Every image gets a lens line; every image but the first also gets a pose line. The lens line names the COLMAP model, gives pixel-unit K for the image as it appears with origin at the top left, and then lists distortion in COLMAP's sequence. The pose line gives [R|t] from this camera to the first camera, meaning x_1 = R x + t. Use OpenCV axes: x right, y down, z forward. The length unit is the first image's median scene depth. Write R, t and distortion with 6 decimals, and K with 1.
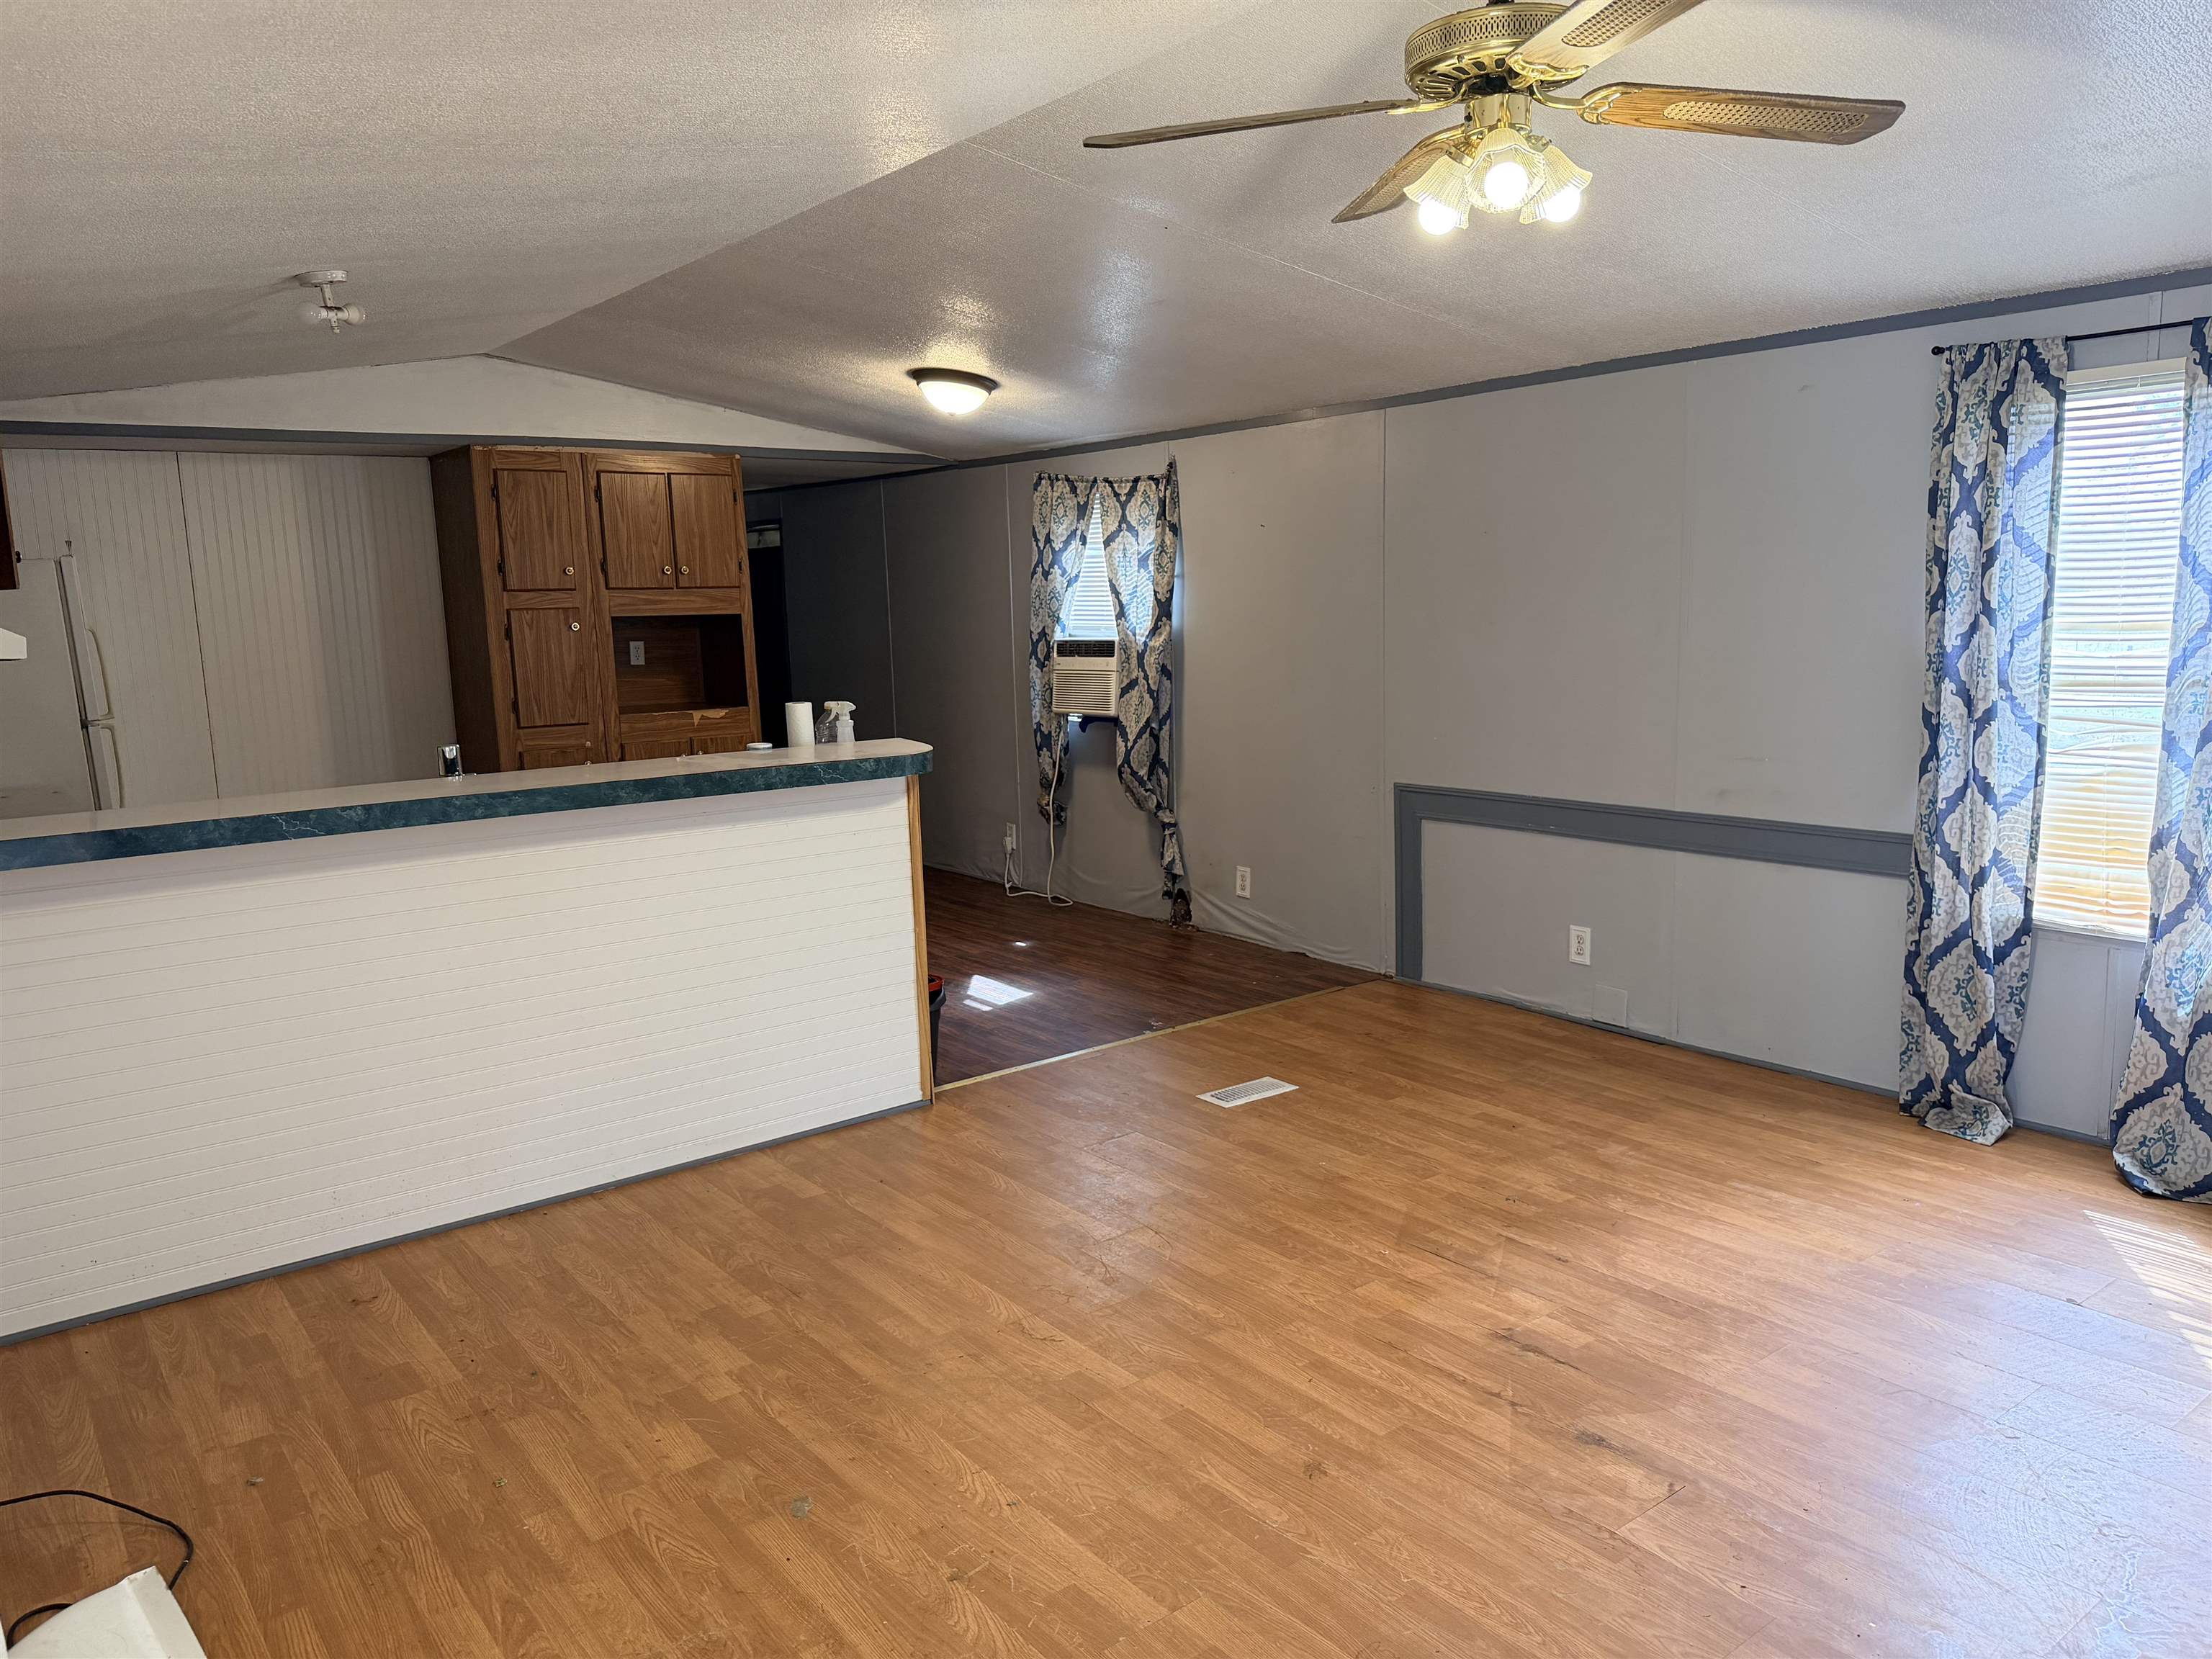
lens RADIAL K [[1584.7, 0, 1106.0], [0, 1584.7, 829.5], [0, 0, 1]] dist [0.126242, -0.187380]
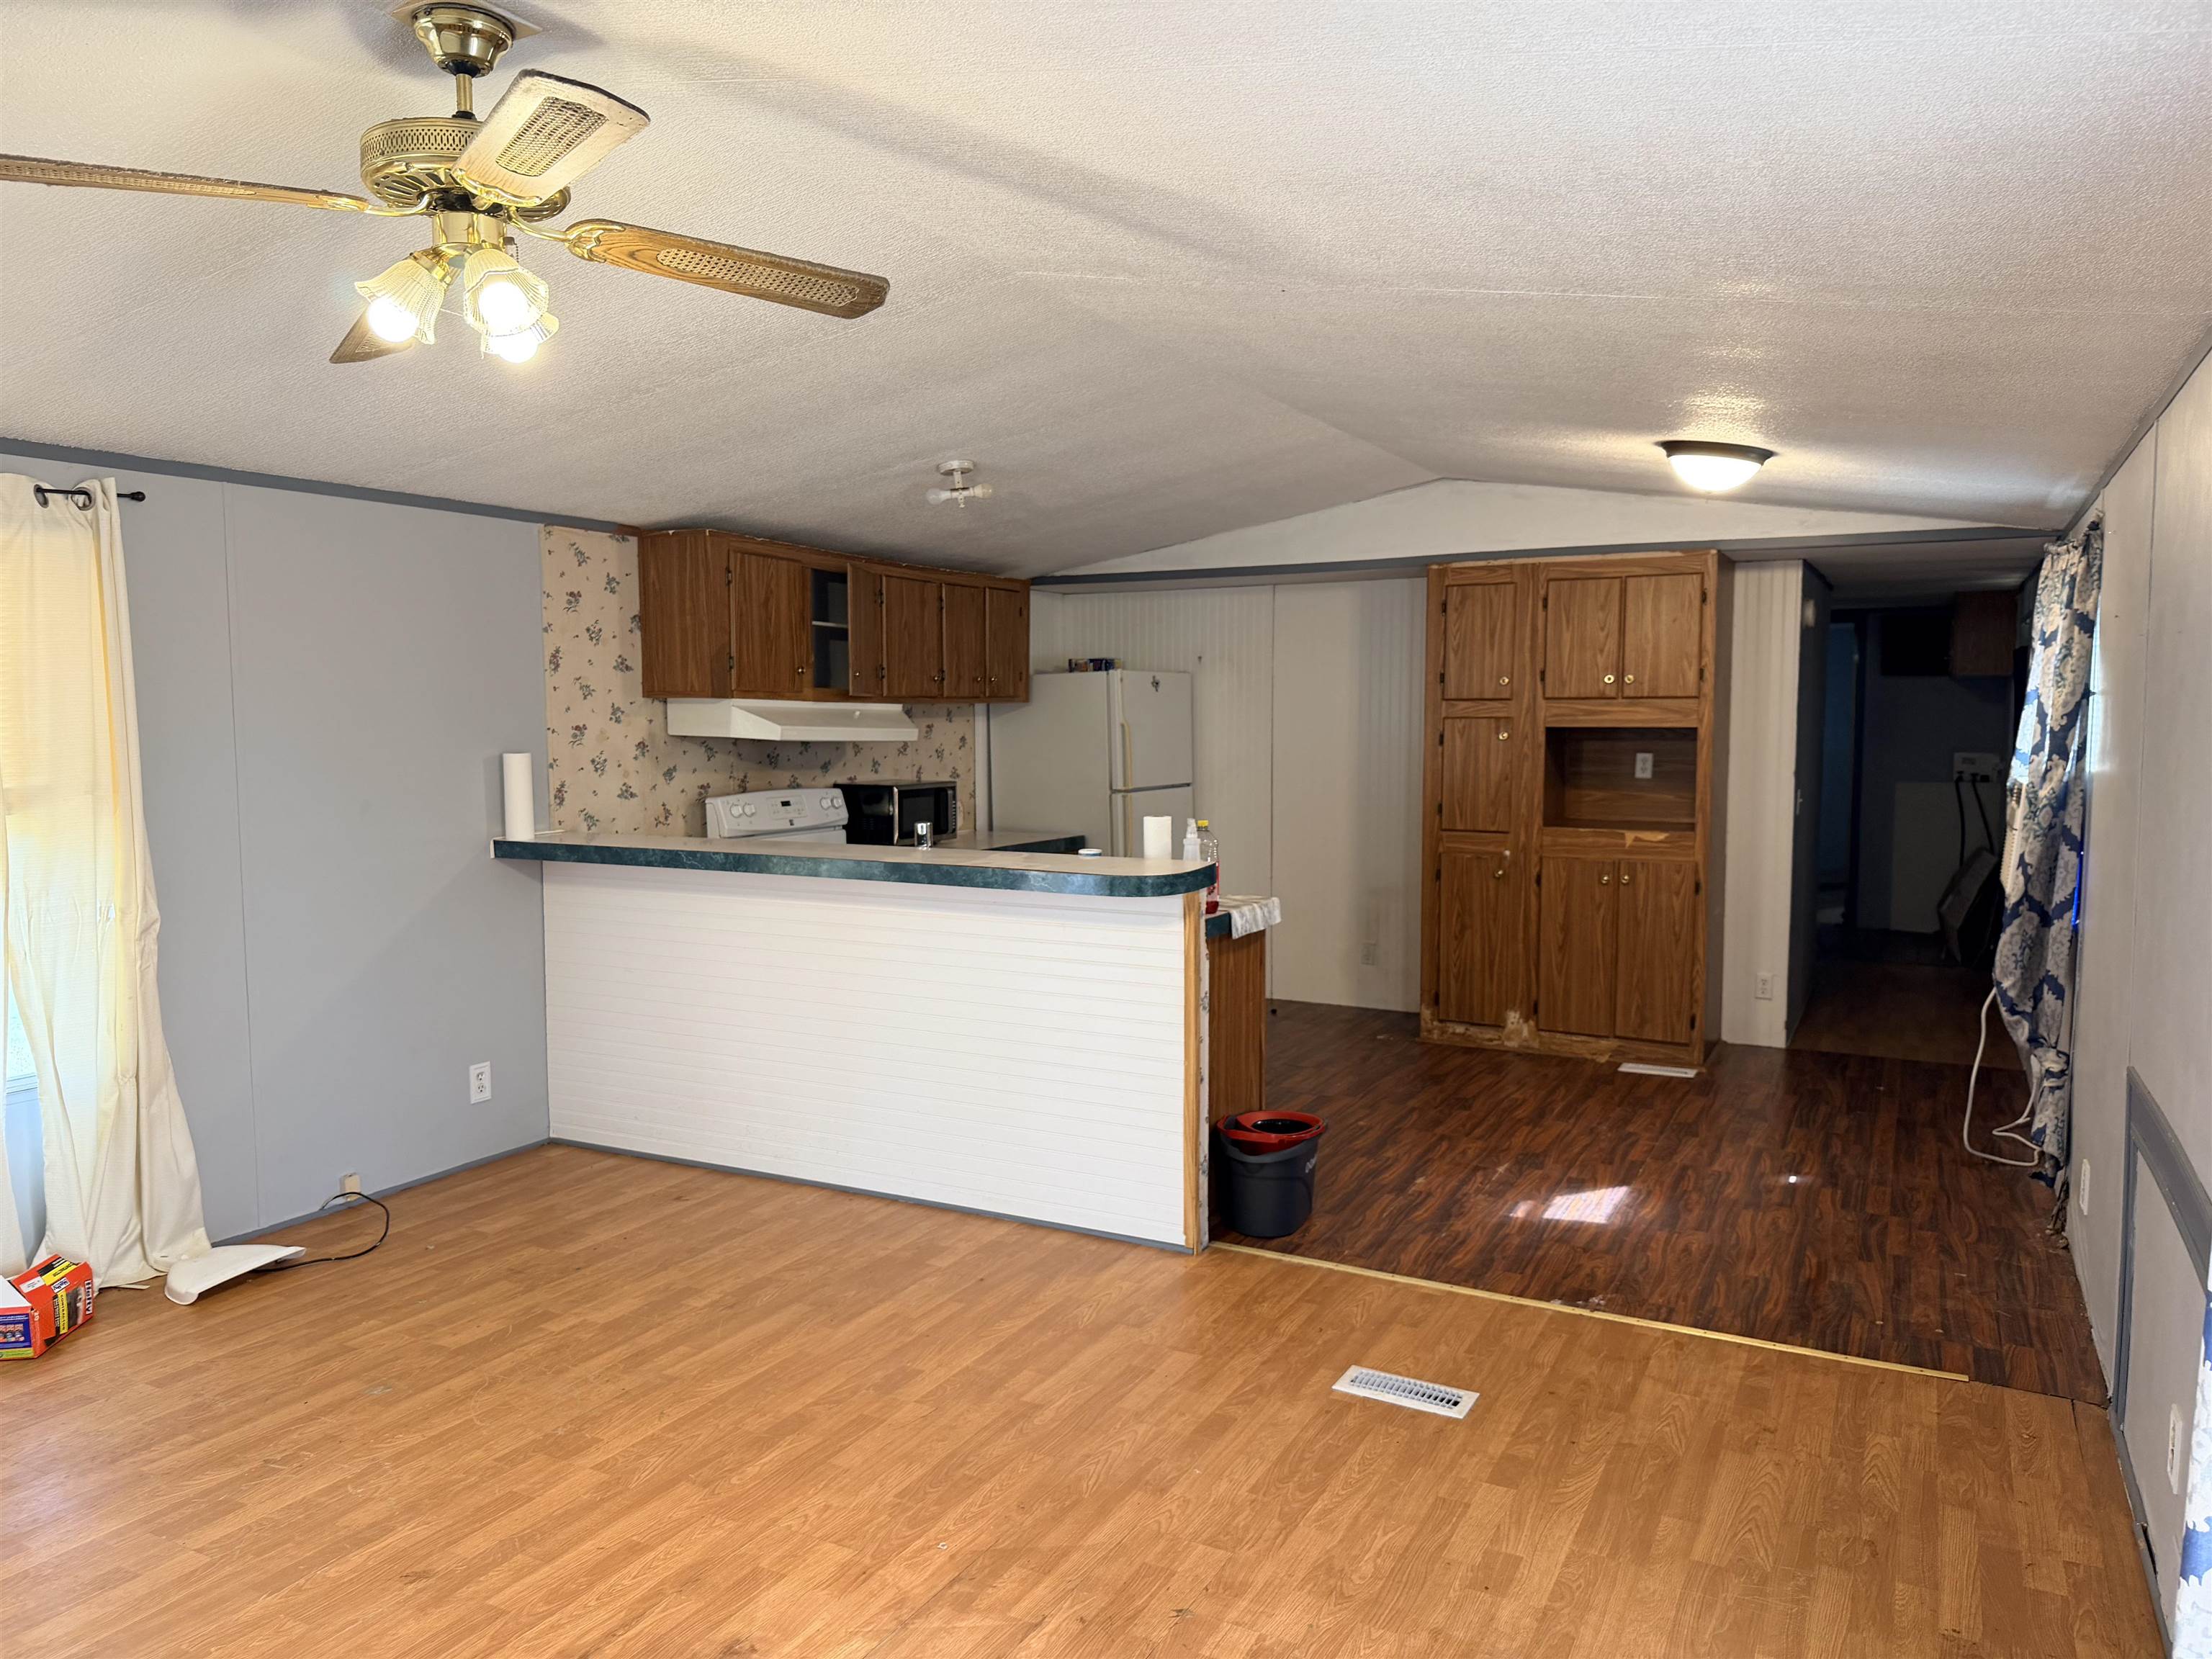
lens RADIAL K [[1584.7, 0, 1106.0], [0, 1584.7, 829.5], [0, 0, 1]] dist [0.126242, -0.187380]
pose [[0.391857, 0.097301, -0.914866, 0.790408], [-0.144935, 0.988504, 0.043053, -0.121030], [0.908538, 0.115726, 0.401455, 0.609128]]
